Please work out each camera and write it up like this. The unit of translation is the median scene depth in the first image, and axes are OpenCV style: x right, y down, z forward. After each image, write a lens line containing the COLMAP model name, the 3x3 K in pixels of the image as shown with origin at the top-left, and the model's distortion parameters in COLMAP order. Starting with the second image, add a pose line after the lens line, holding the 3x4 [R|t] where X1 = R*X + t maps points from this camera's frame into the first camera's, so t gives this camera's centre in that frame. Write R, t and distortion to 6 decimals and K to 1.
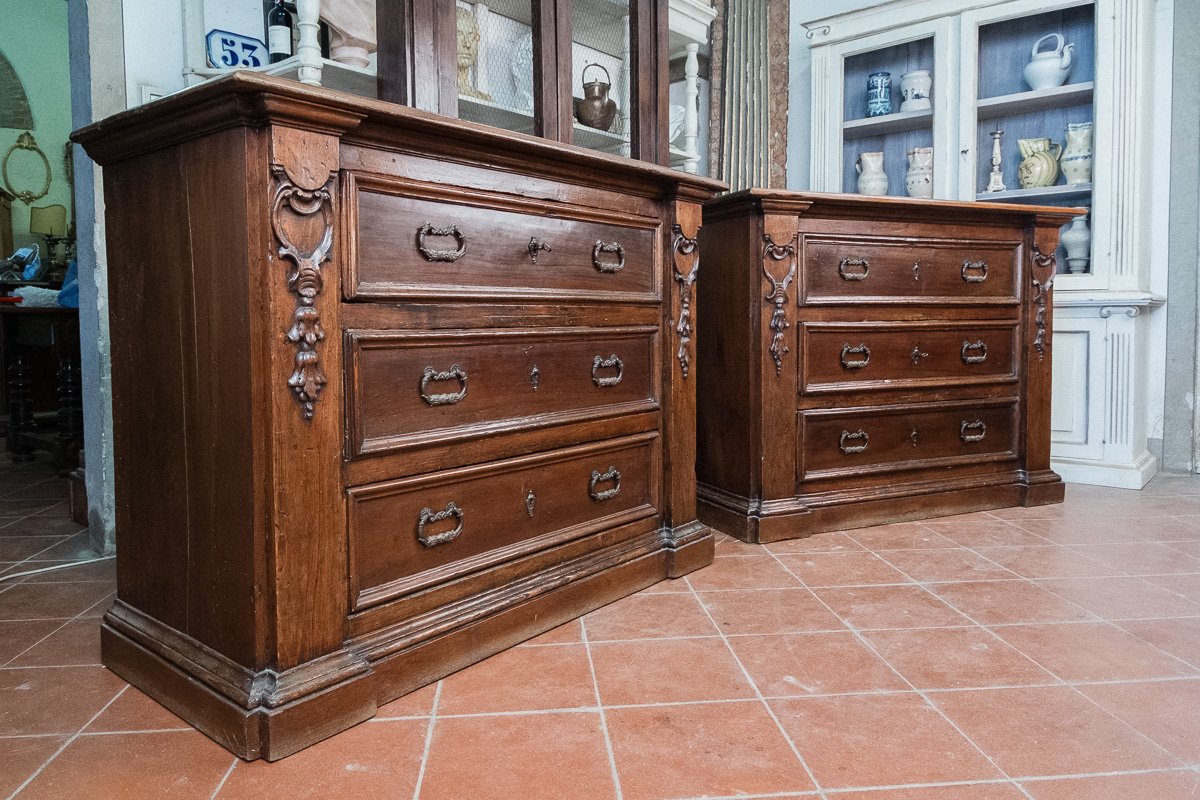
lens RADIAL K [[836.3, 0, 632.2], [0, 836.3, 355.4], [0, 0, 1]] dist [0.011963, 0.000888]
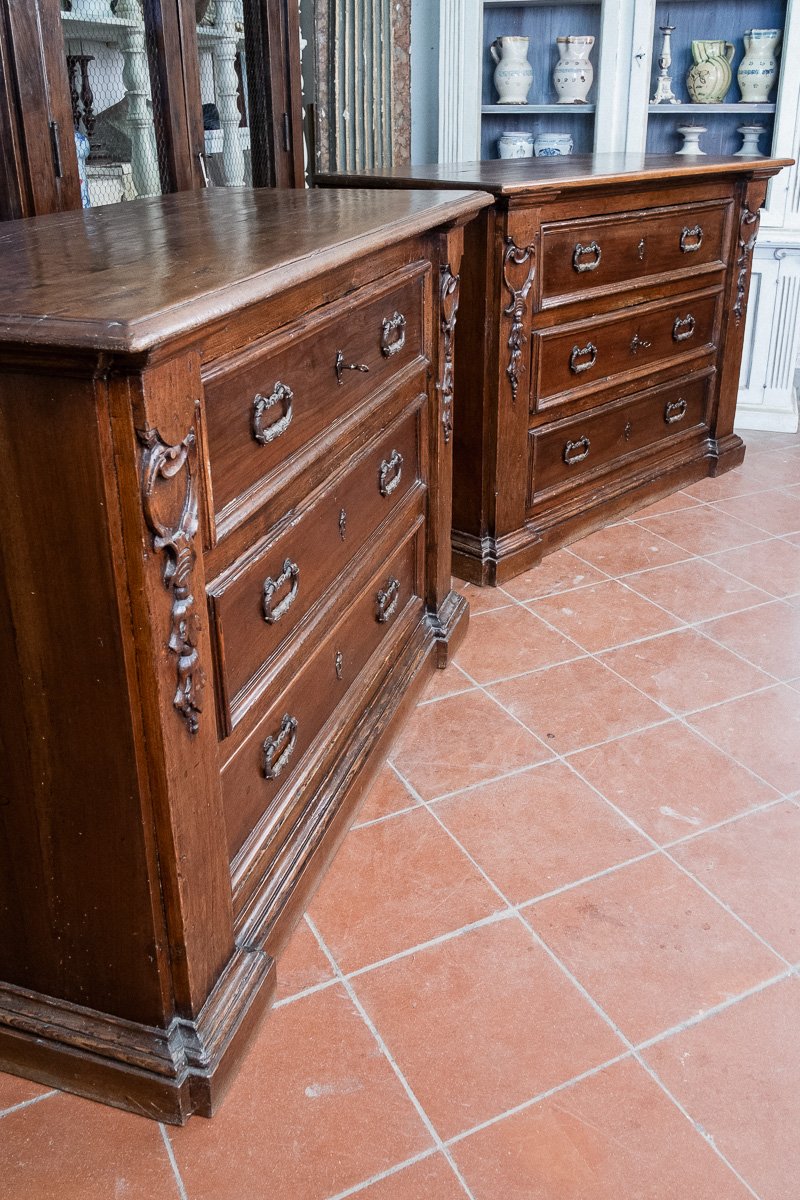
lens RADIAL K [[1001.2, 0, 441.7], [0, 1001.2, 461.3], [0, 0, 1]] dist [-0.012488, -0.000947]
pose [[0.928666, -0.137360, 0.344546, -0.239670], [0.030910, 0.954330, 0.297152, -0.210604], [-0.369627, -0.265305, 0.890499, 0.112817]]
